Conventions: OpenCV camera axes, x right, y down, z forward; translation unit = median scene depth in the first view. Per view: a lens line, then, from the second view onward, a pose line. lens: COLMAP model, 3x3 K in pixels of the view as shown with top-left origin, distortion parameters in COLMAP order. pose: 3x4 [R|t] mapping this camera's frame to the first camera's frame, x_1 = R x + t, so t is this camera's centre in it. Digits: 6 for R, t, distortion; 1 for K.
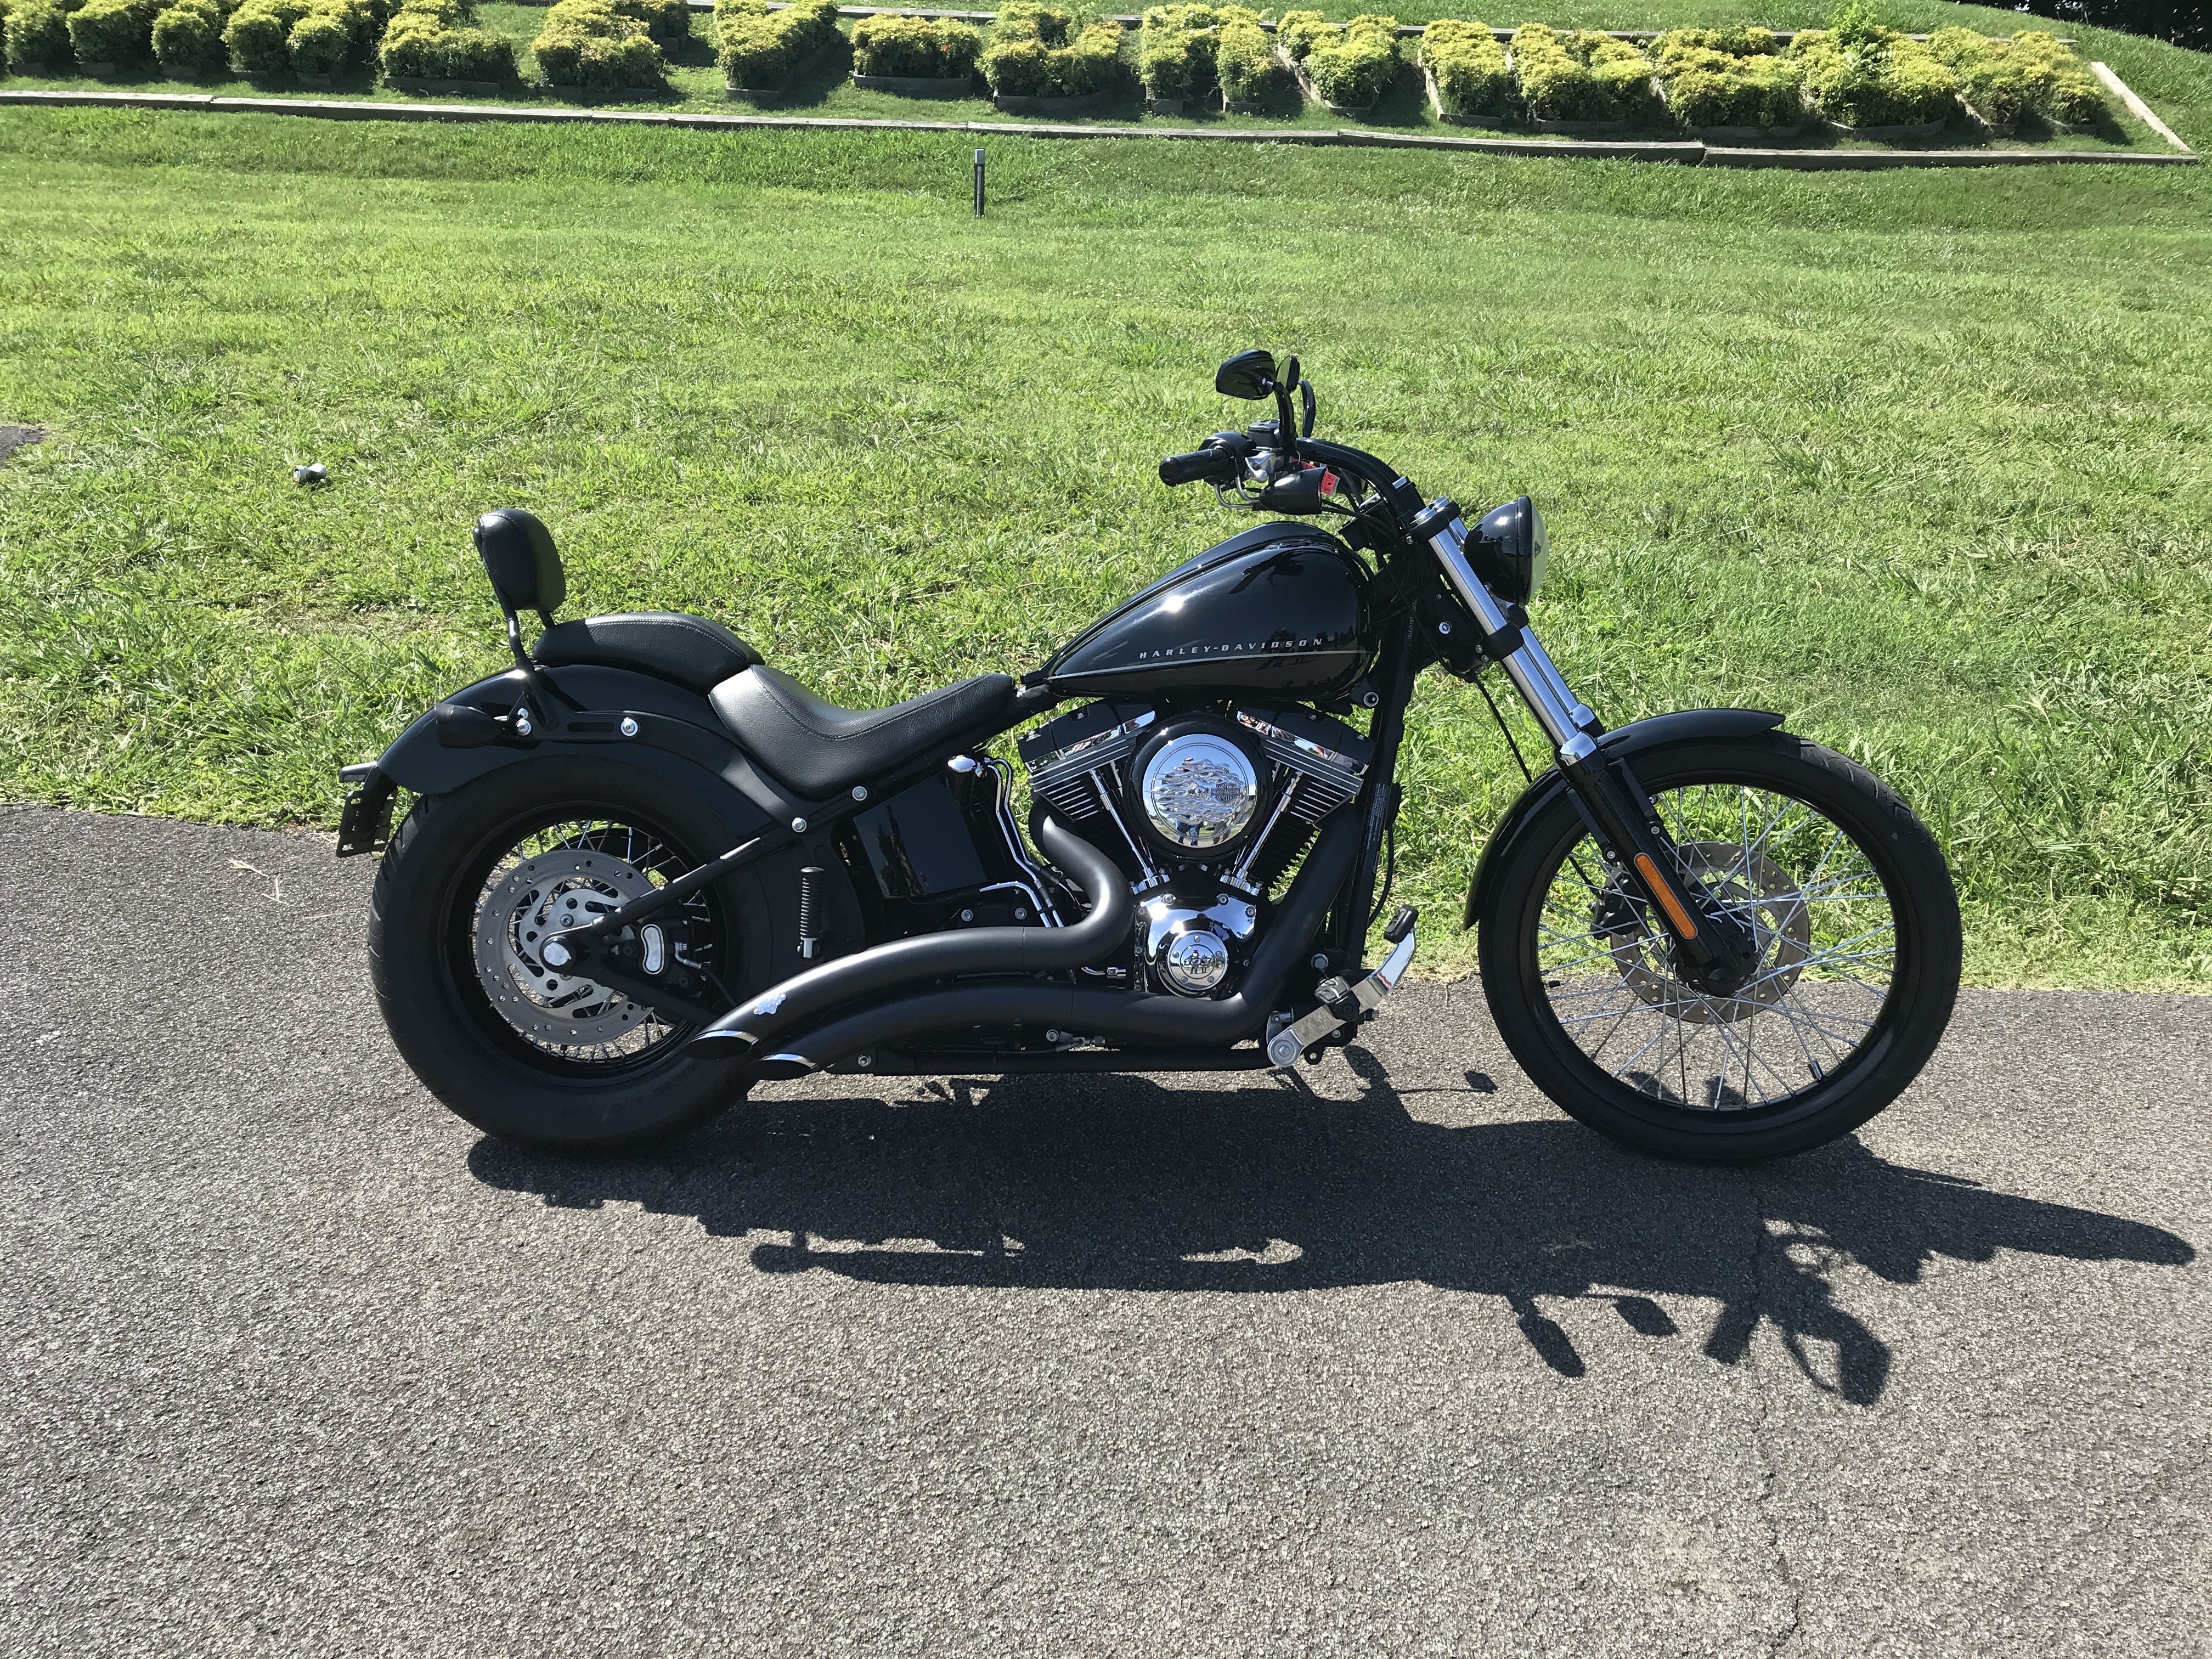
lens RADIAL K [[1815.3, 0, 1105.1], [0, 1815.3, 830.2], [0, 0, 1]] dist [0.011576, 0.013084]
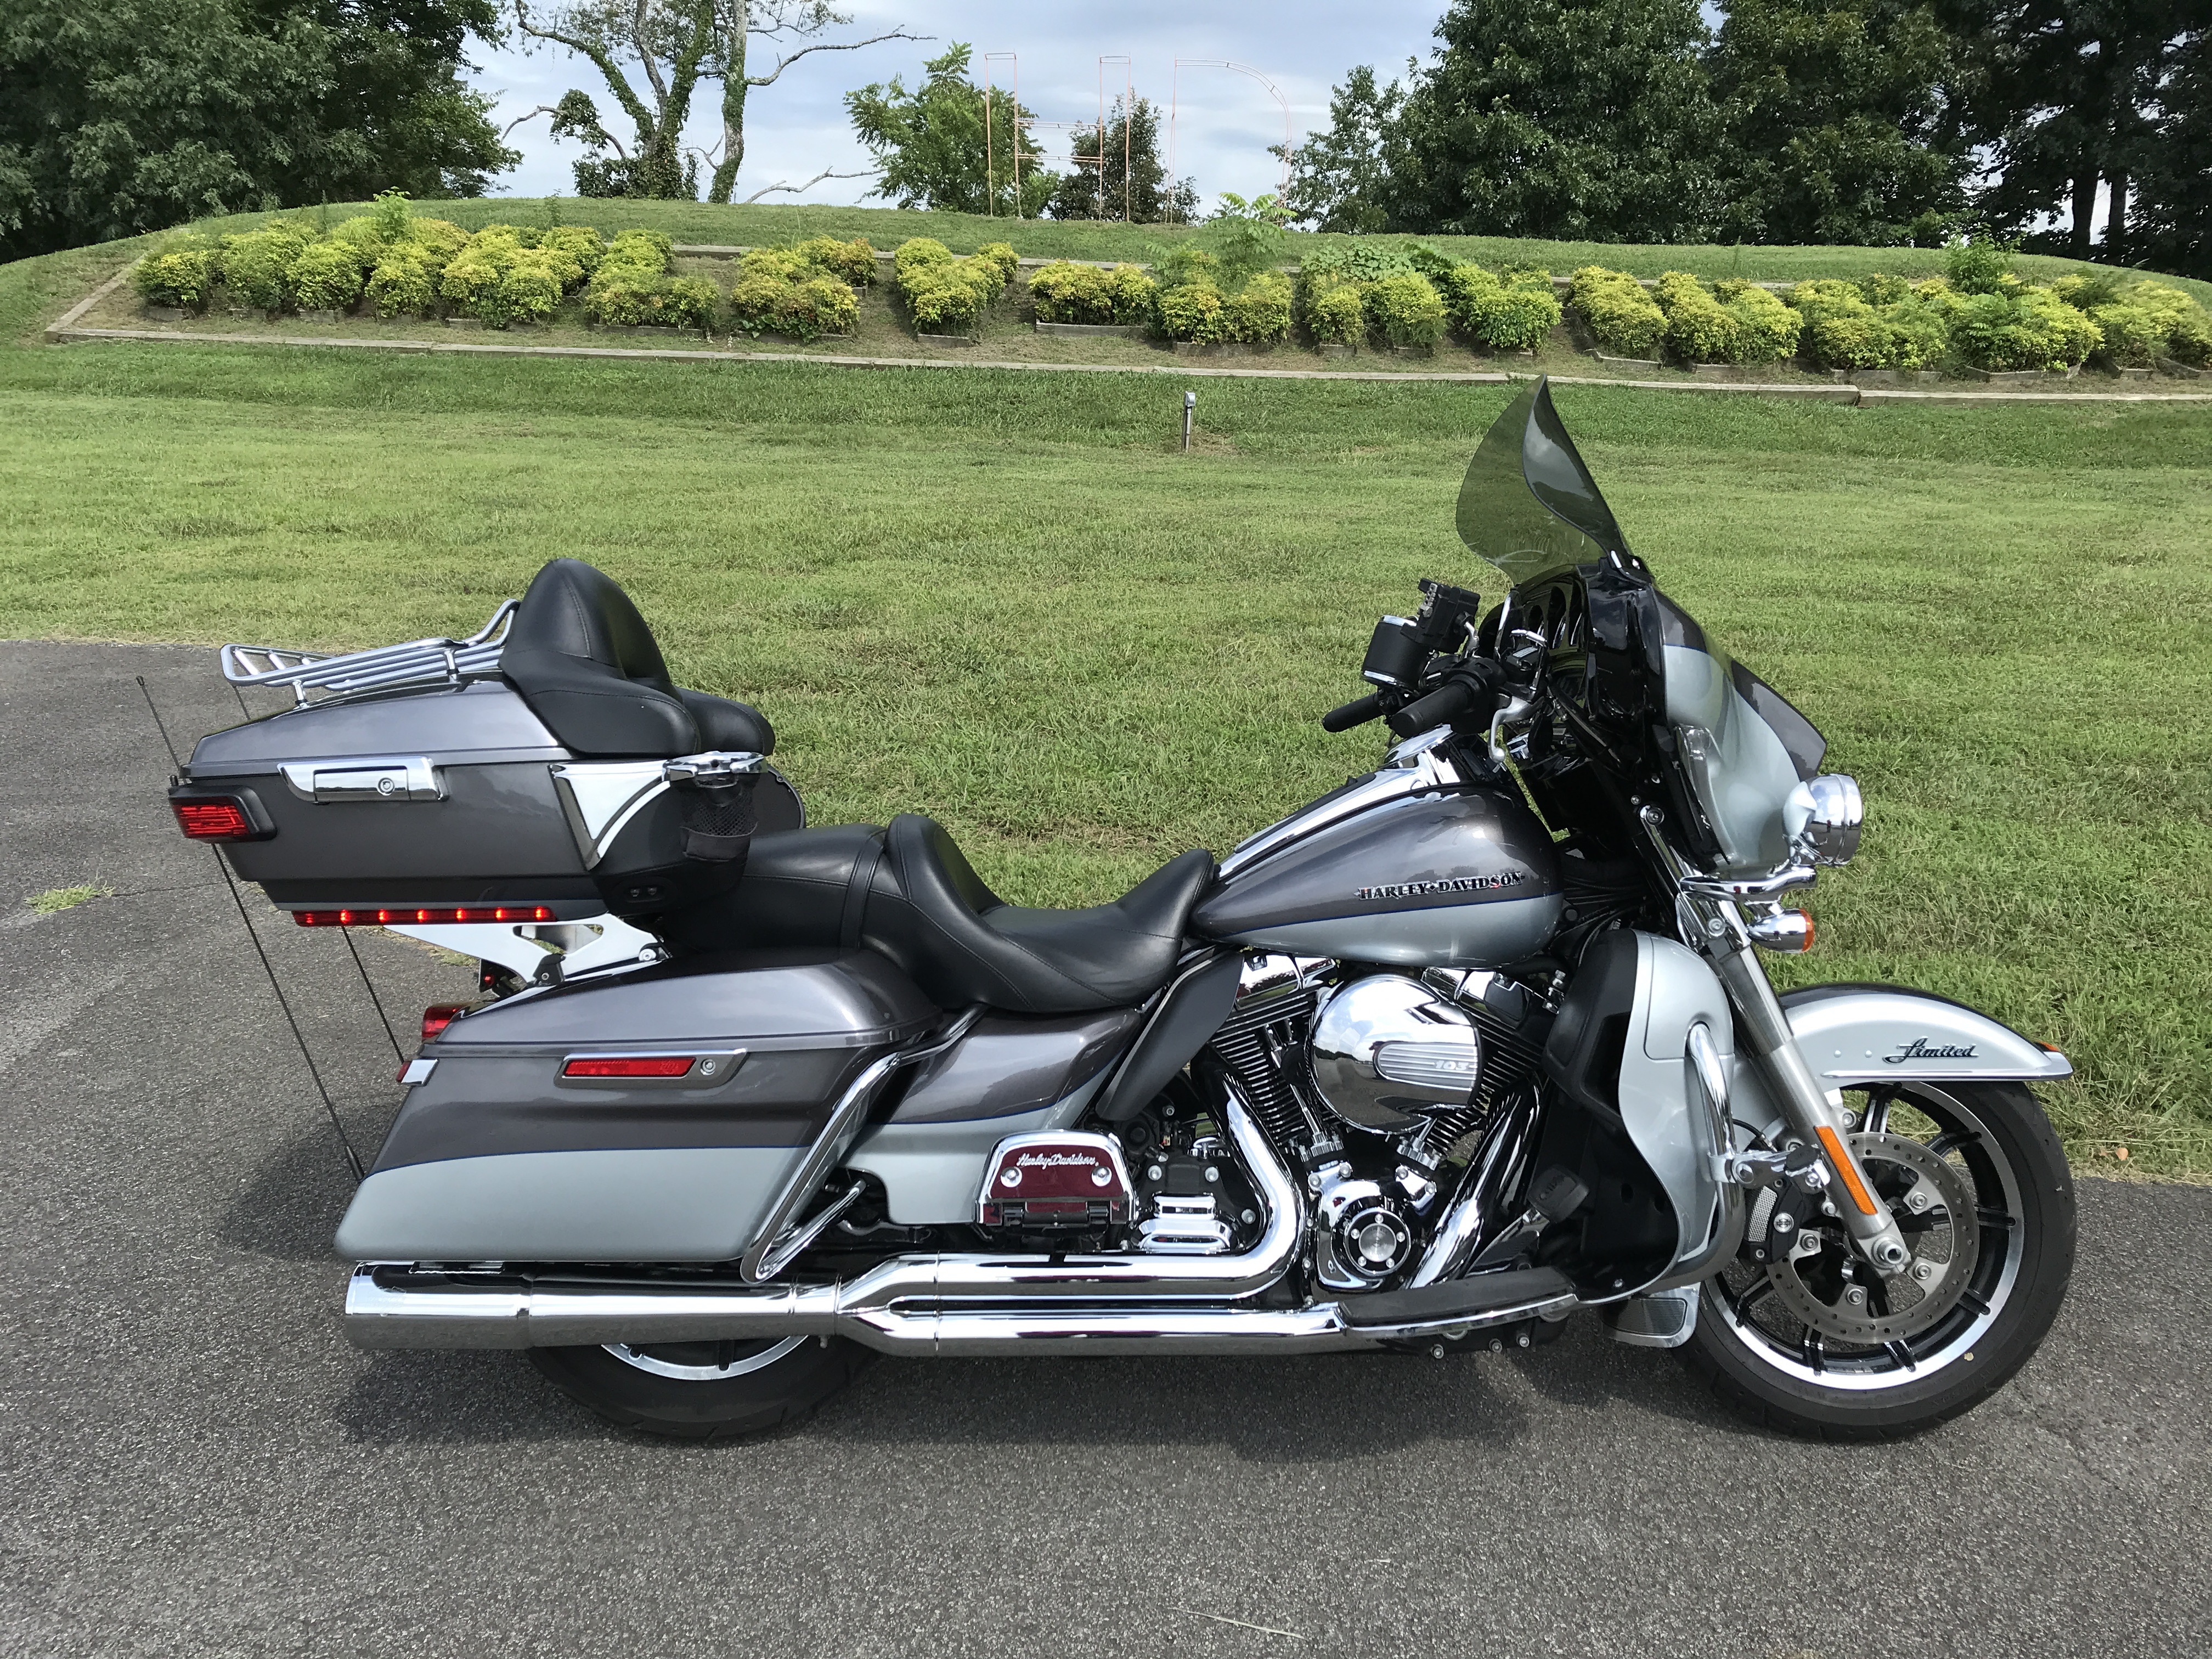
lens RADIAL K [[1815.3, 0, 1091.4], [0, 1815.3, 809.0], [0, 0, 1]] dist [0.011576, 0.013084]
pose [[0.999974, -0.000309, 0.007230, -0.911748], [0.001229, 0.991826, -0.127592, -0.024746], [-0.007131, 0.127597, 0.991800, -0.016178]]
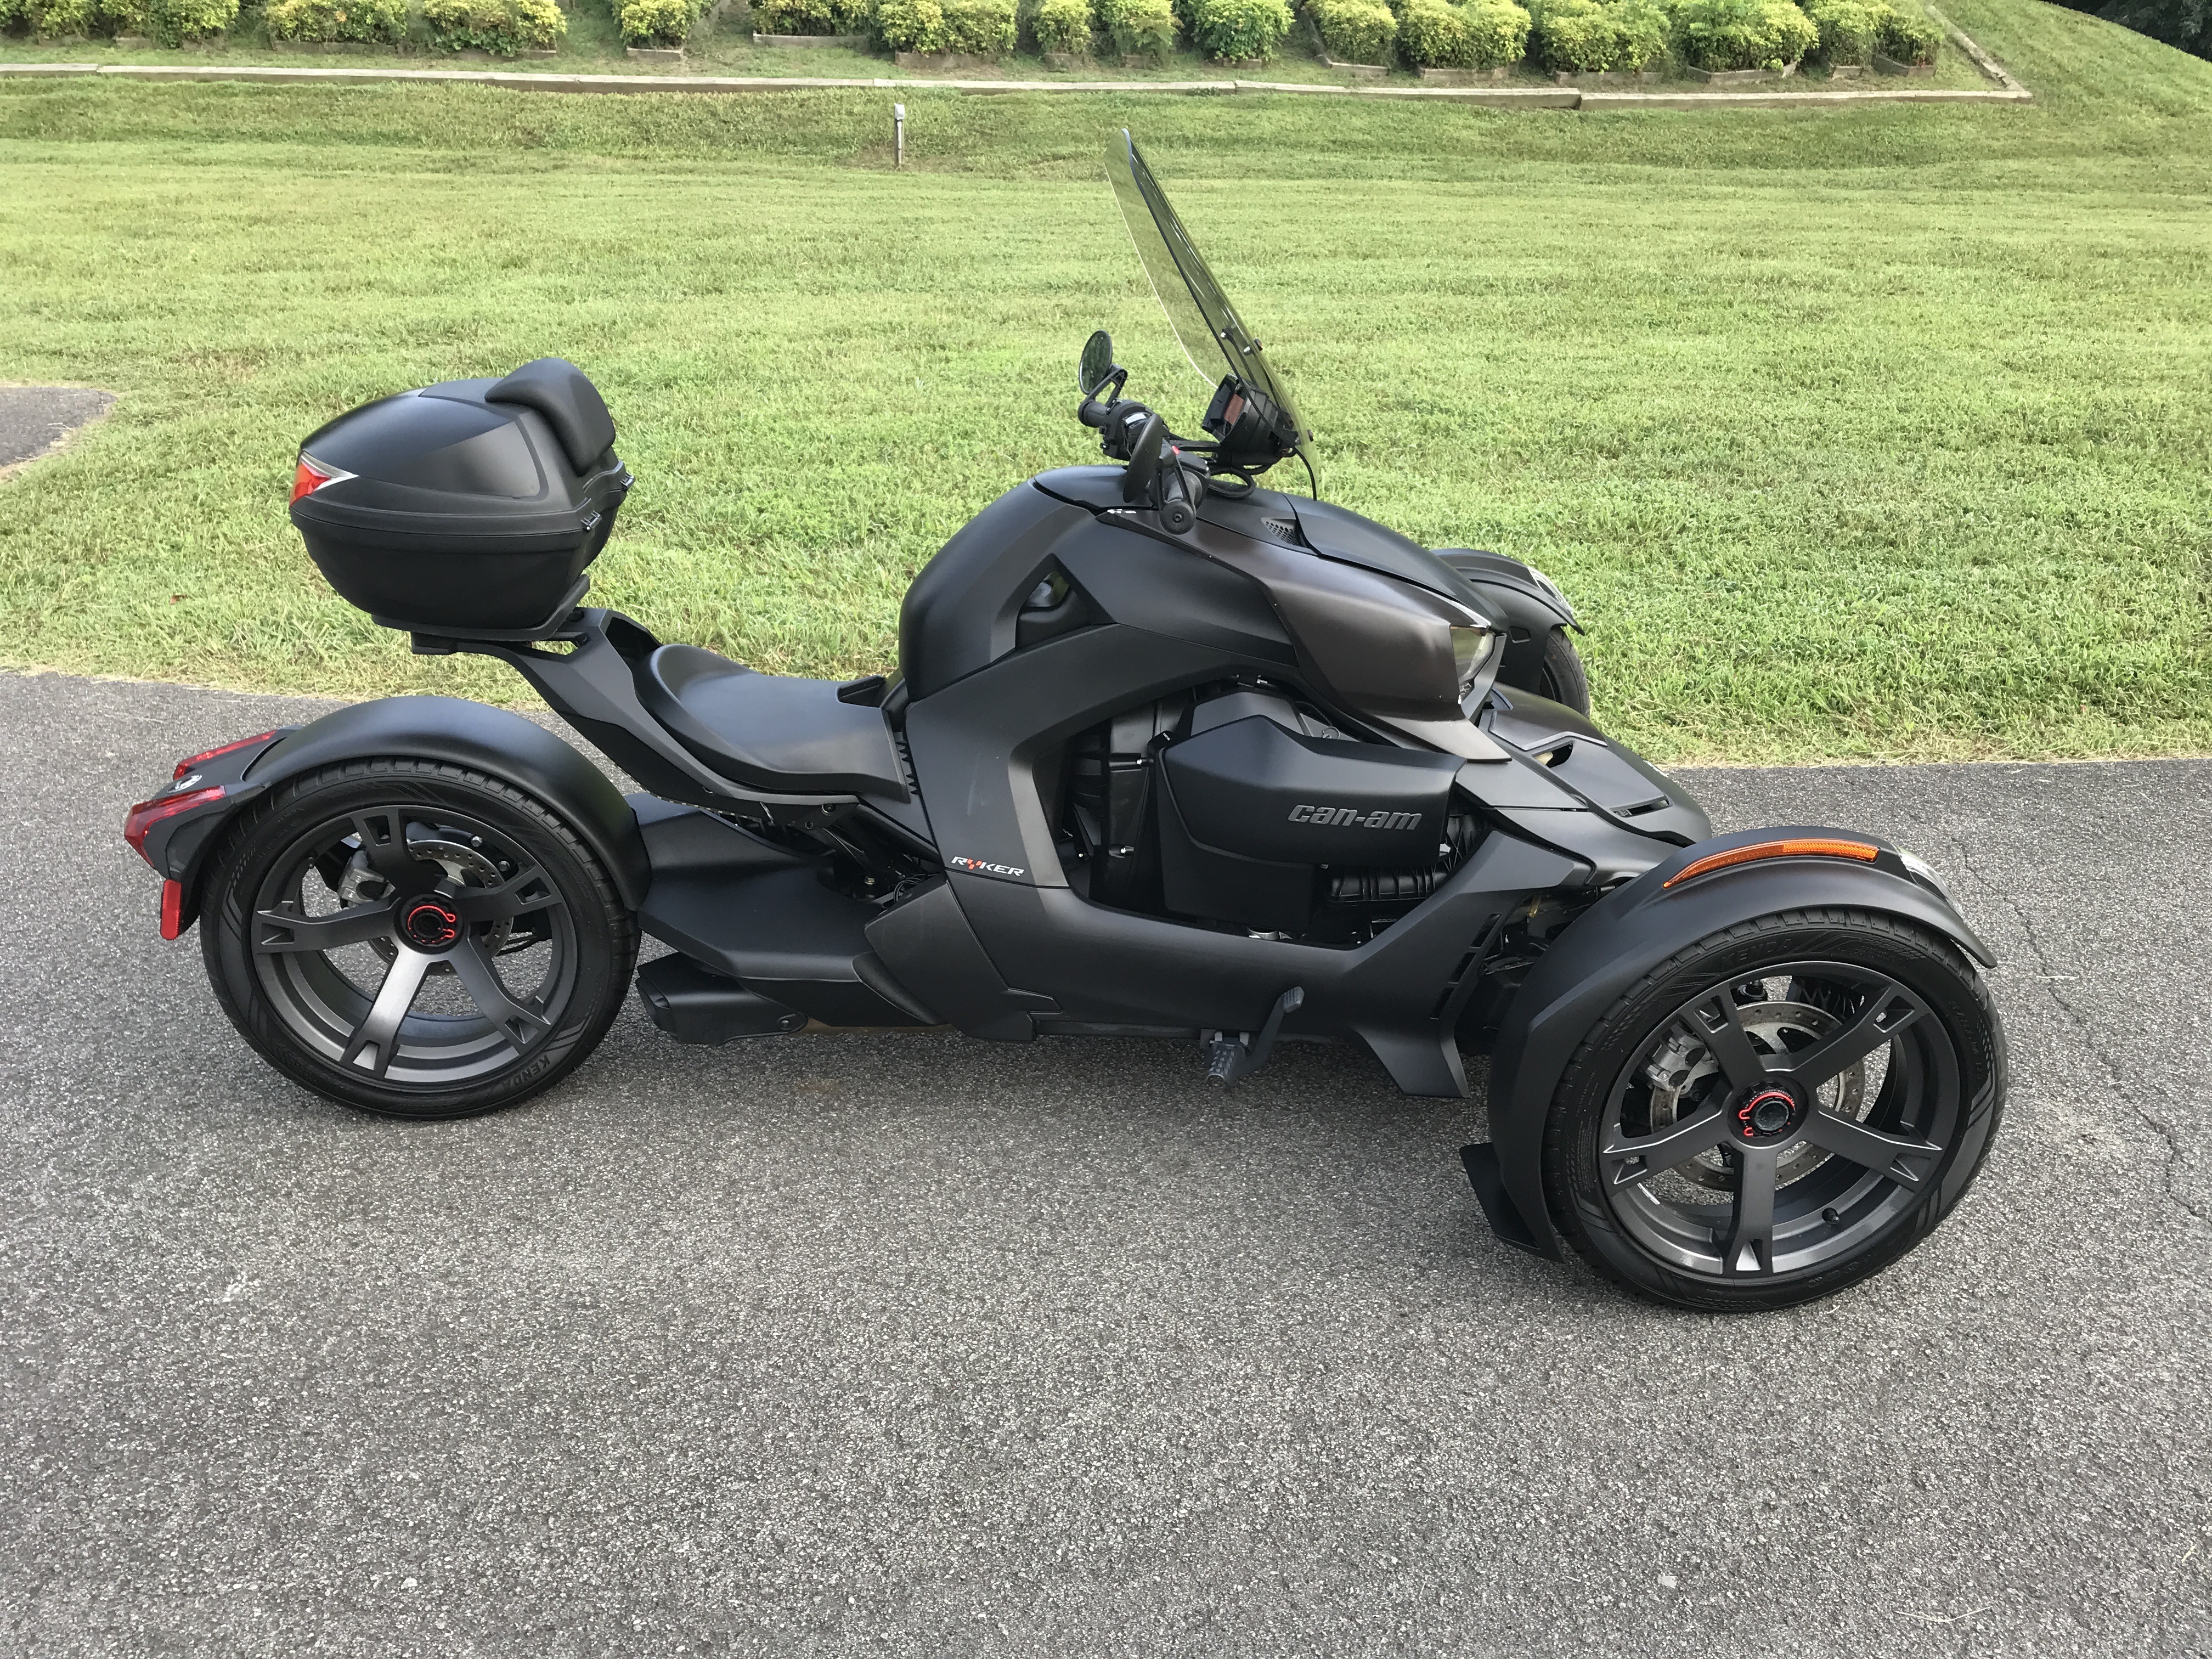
lens RADIAL K [[1815.3, 0, 1100.1], [0, 1815.3, 821.7], [0, 0, 1]] dist [0.011576, 0.013084]
pose [[0.995052, -0.050599, 0.085501, -0.436895], [0.049310, 0.998637, 0.017127, 0.109591], [-0.086251, -0.012826, 0.996191, -0.230867]]
